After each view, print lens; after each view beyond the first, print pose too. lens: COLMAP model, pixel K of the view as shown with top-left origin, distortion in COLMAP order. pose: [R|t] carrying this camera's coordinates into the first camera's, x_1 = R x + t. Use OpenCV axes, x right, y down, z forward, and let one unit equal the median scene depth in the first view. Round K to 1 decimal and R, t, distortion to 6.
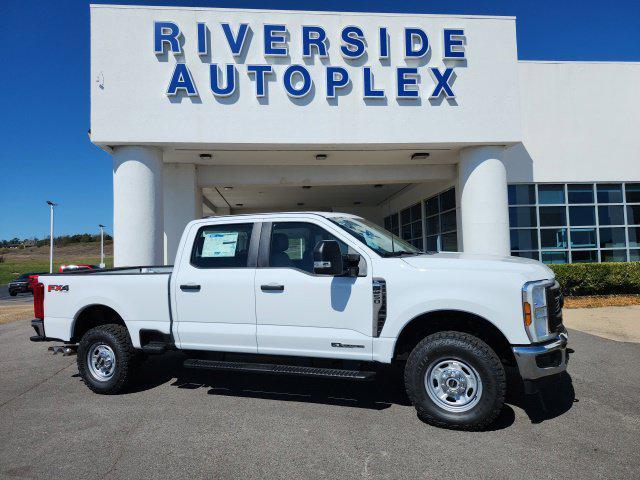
lens RADIAL K [[469.8, 0, 323.6], [0, 469.8, 237.1], [0, 0, 1]] dist [0.007722, 0.001694]
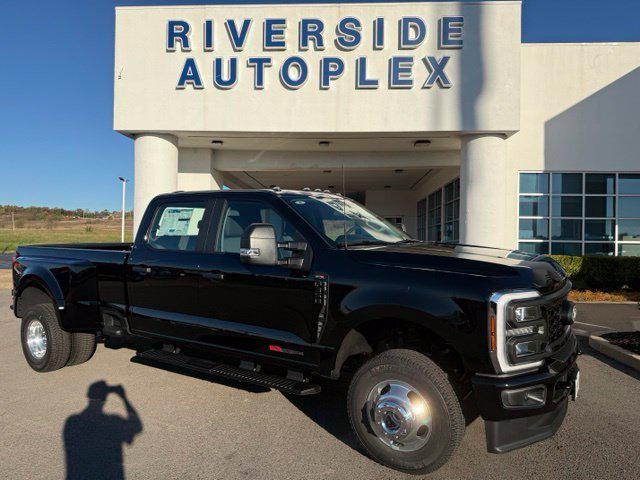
lens RADIAL K [[482.1, 0, 320.0], [0, 482.1, 240.0], [0, 0, 1]] dist [-0.009017, -0.005634]
pose [[0.985487, 0.040744, -0.164786, 0.189480], [-0.032777, 0.998172, 0.050786, -0.011124], [0.166554, -0.044648, 0.985021, -0.072421]]
